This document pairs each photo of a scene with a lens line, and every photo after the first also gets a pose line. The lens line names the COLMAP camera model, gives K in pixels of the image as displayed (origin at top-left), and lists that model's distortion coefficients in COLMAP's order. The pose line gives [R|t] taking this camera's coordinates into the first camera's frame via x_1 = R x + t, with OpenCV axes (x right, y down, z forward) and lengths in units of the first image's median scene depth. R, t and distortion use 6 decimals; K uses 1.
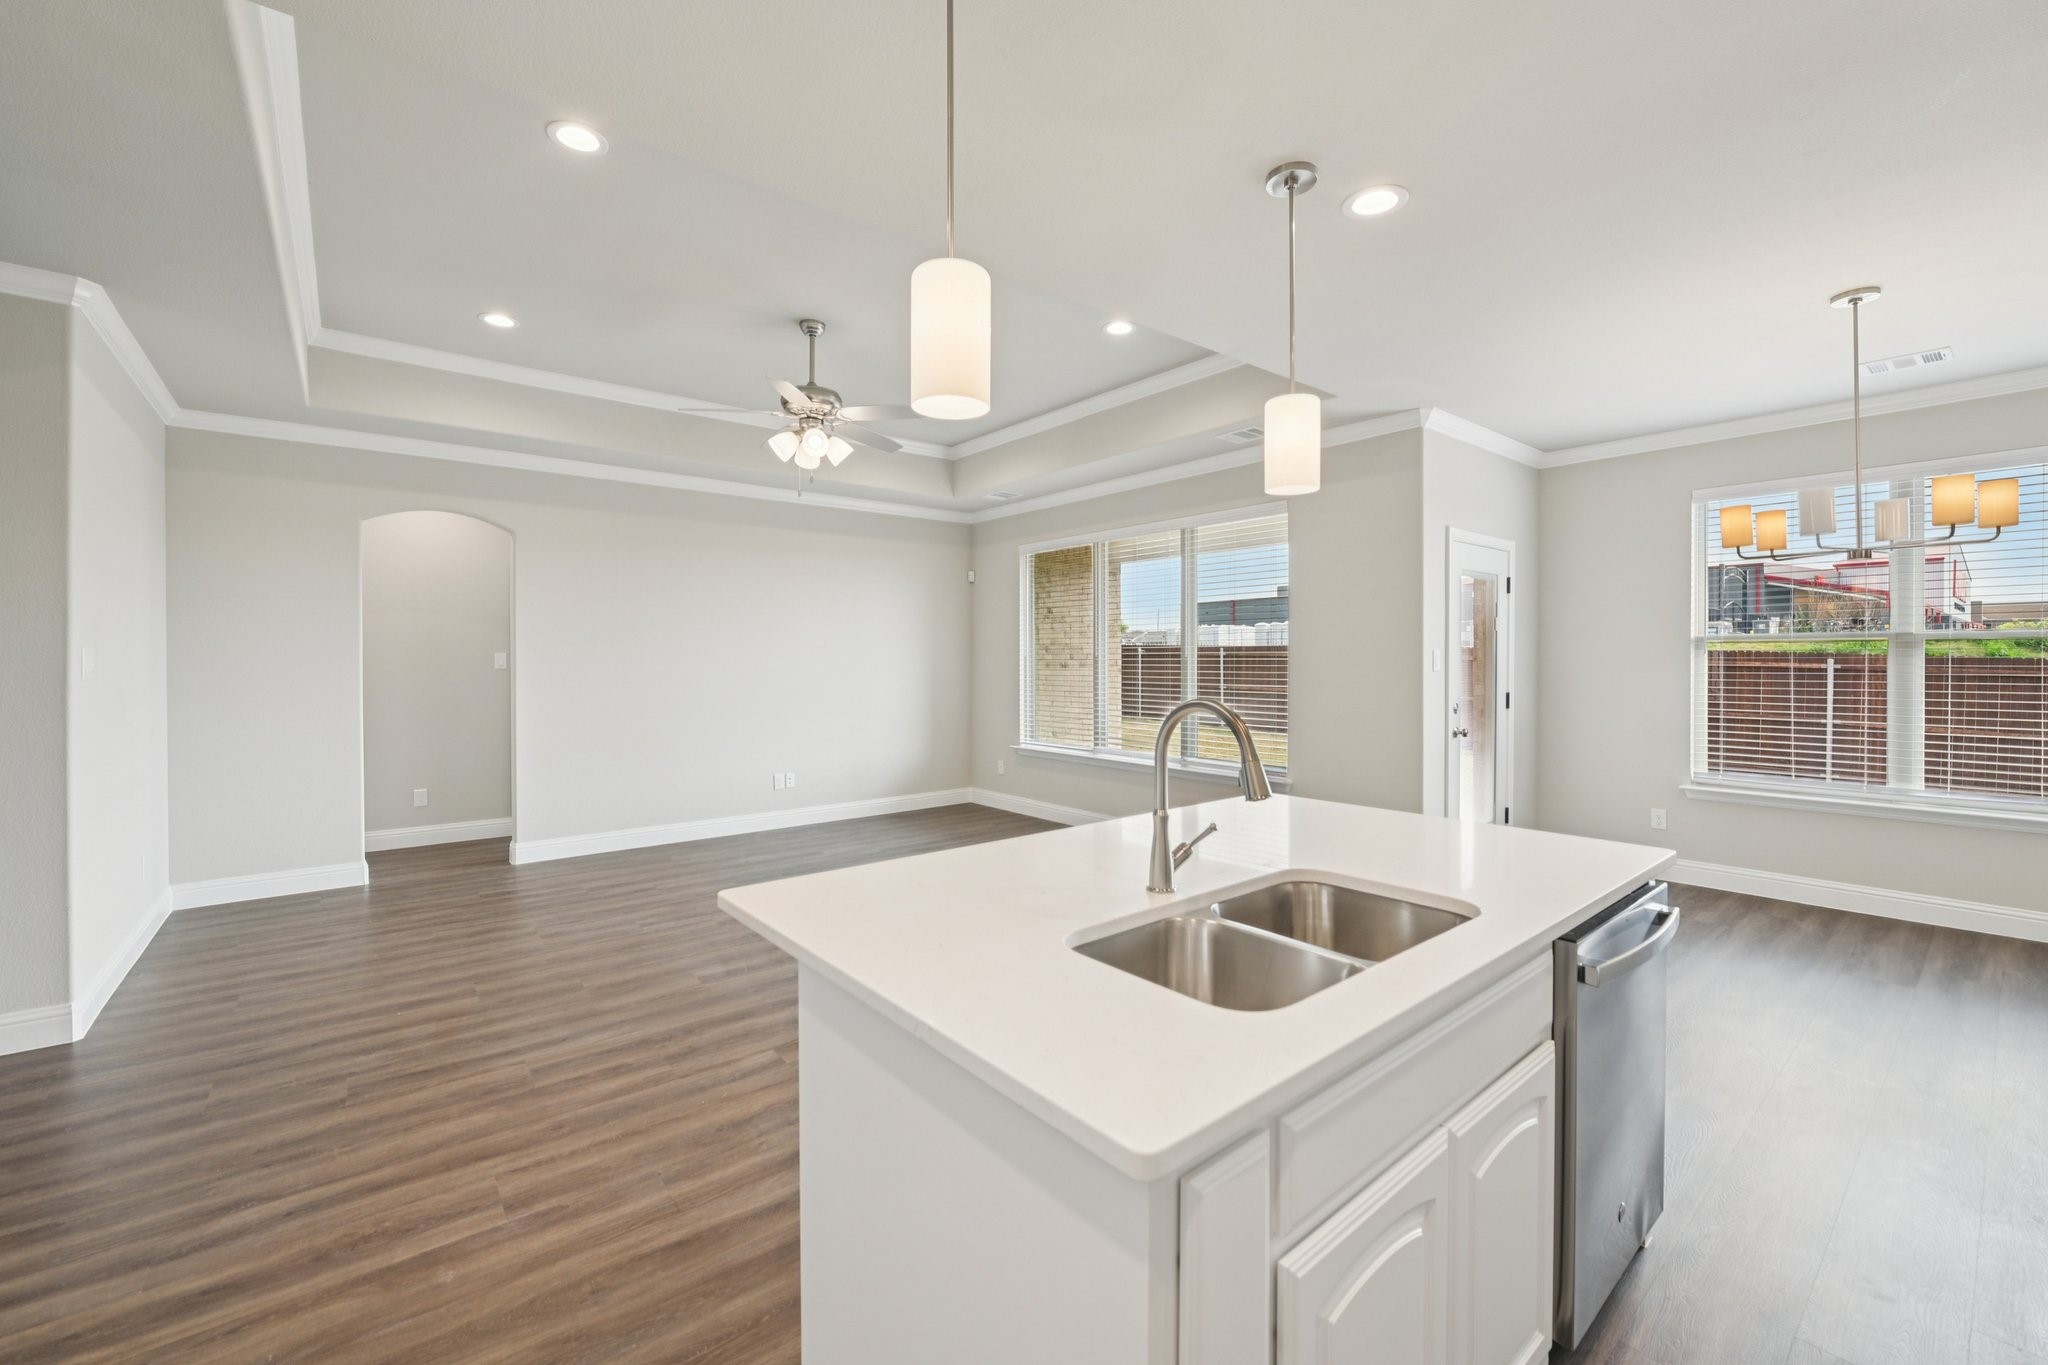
lens RADIAL K [[824.1, 0, 1026.3], [0, 824.1, 661.3], [0, 0, 1]] dist [-0.002964, -0.000202]
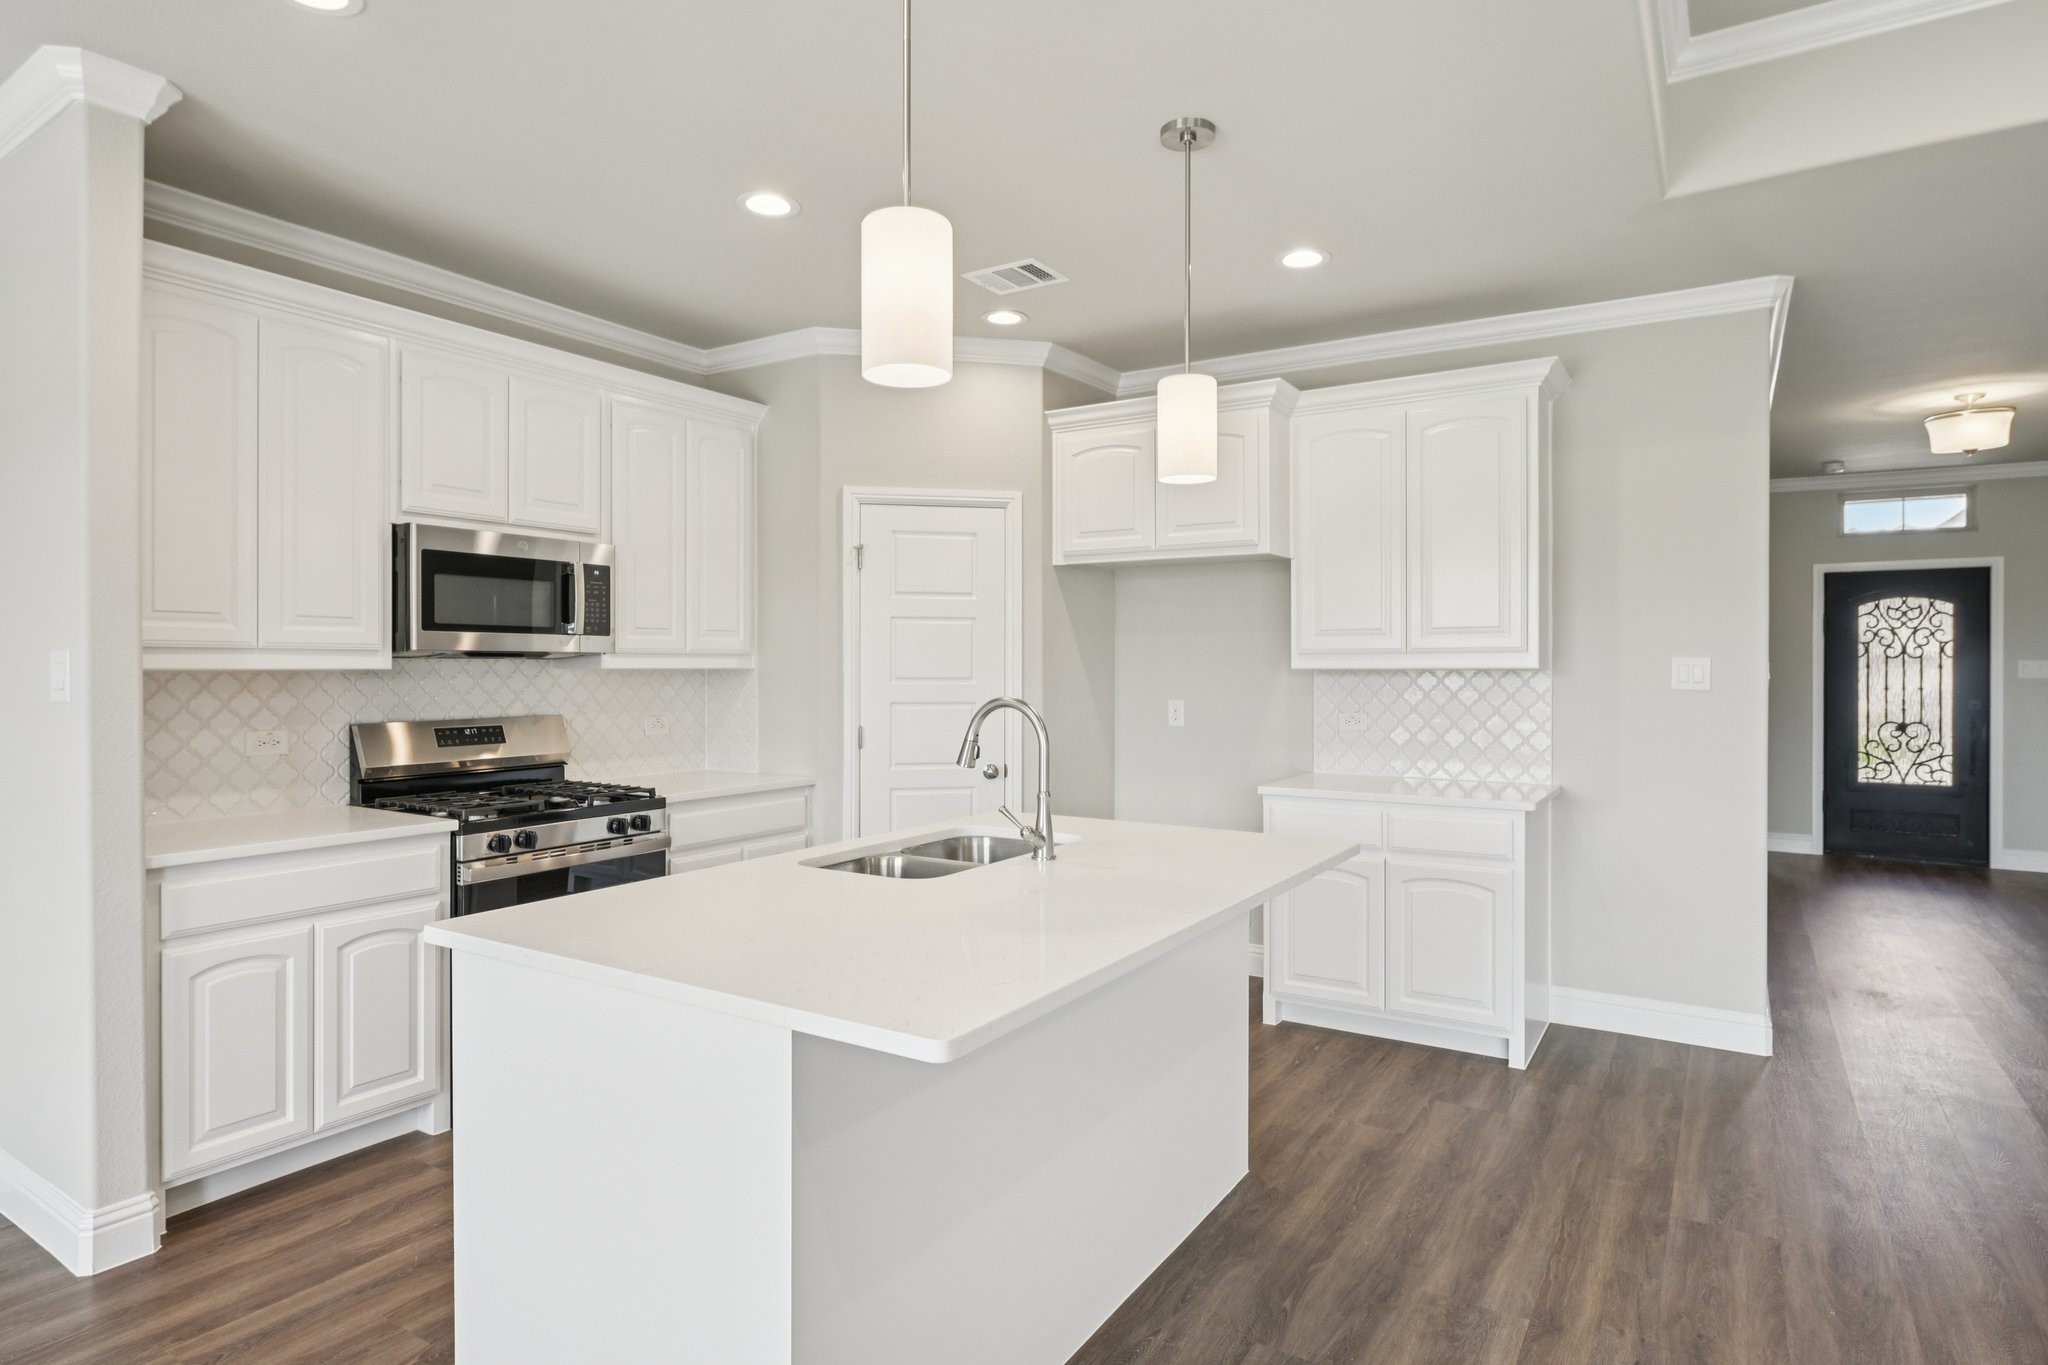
lens RADIAL K [[1127.5, 0, 1020.9], [0, 1127.5, 666.0], [0, 0, 1]] dist [0.001390, -0.000965]
pose [[-0.949195, 0.000236, -0.314687, 0.264220], [-0.000103, 0.999999, 0.001061, -0.002017], [0.314687, 0.001040, -0.949195, 0.948059]]
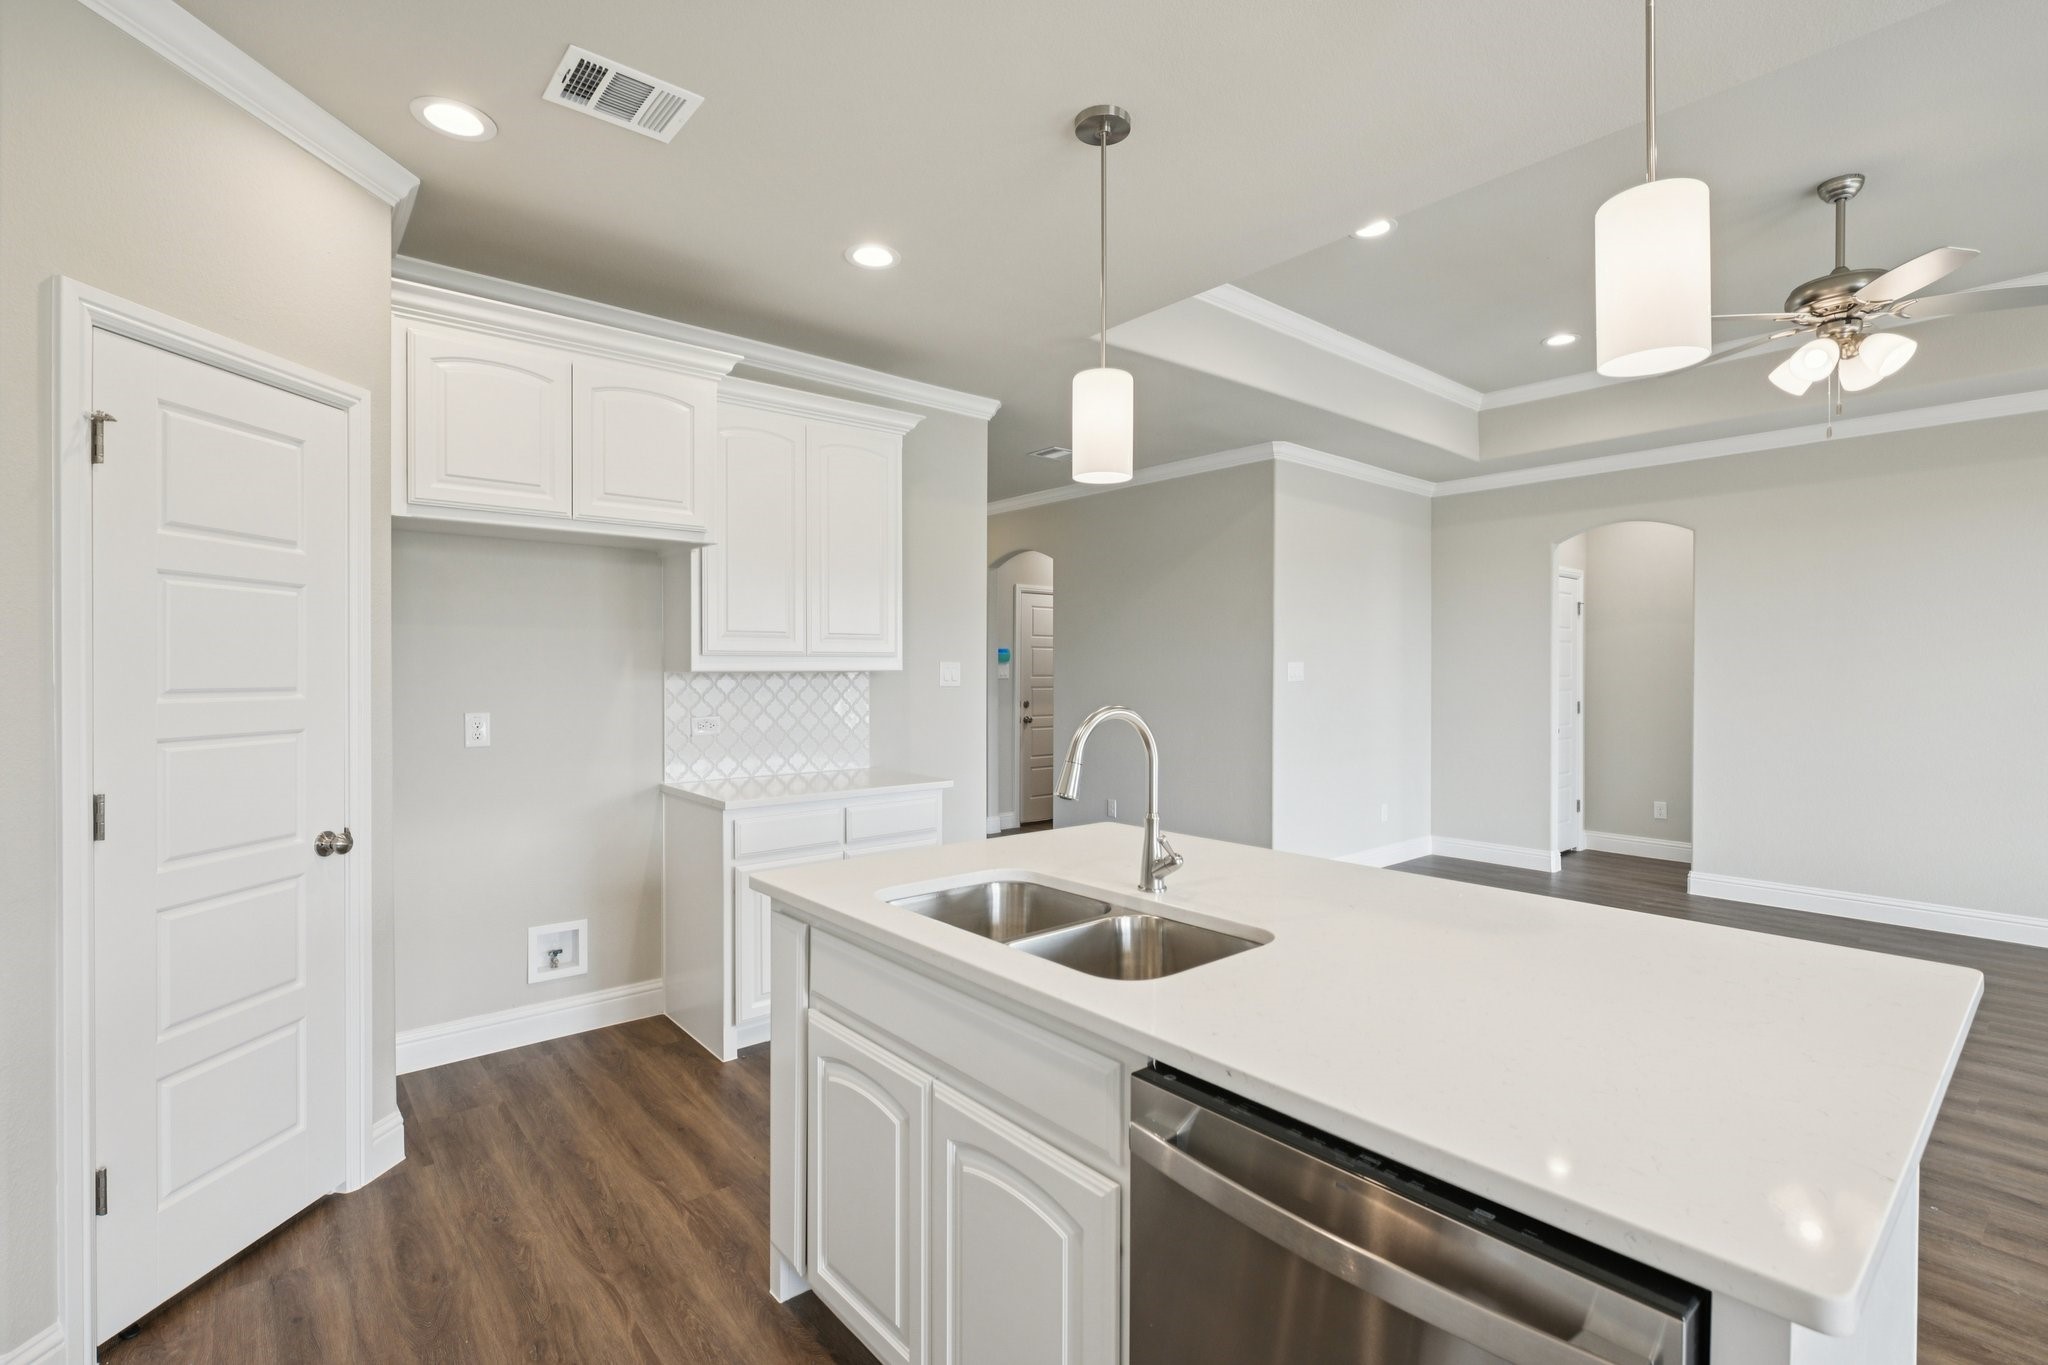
lens RADIAL K [[941.8, 0, 1024.6], [0, 941.8, 675.8], [0, 0, 1]] dist [-0.002546, -0.000408]
pose [[0.019646, 0.007454, -0.999779, 0.501013], [-0.002429, 0.999970, 0.007408, -0.001182], [0.999804, 0.002283, 0.019664, 0.305945]]
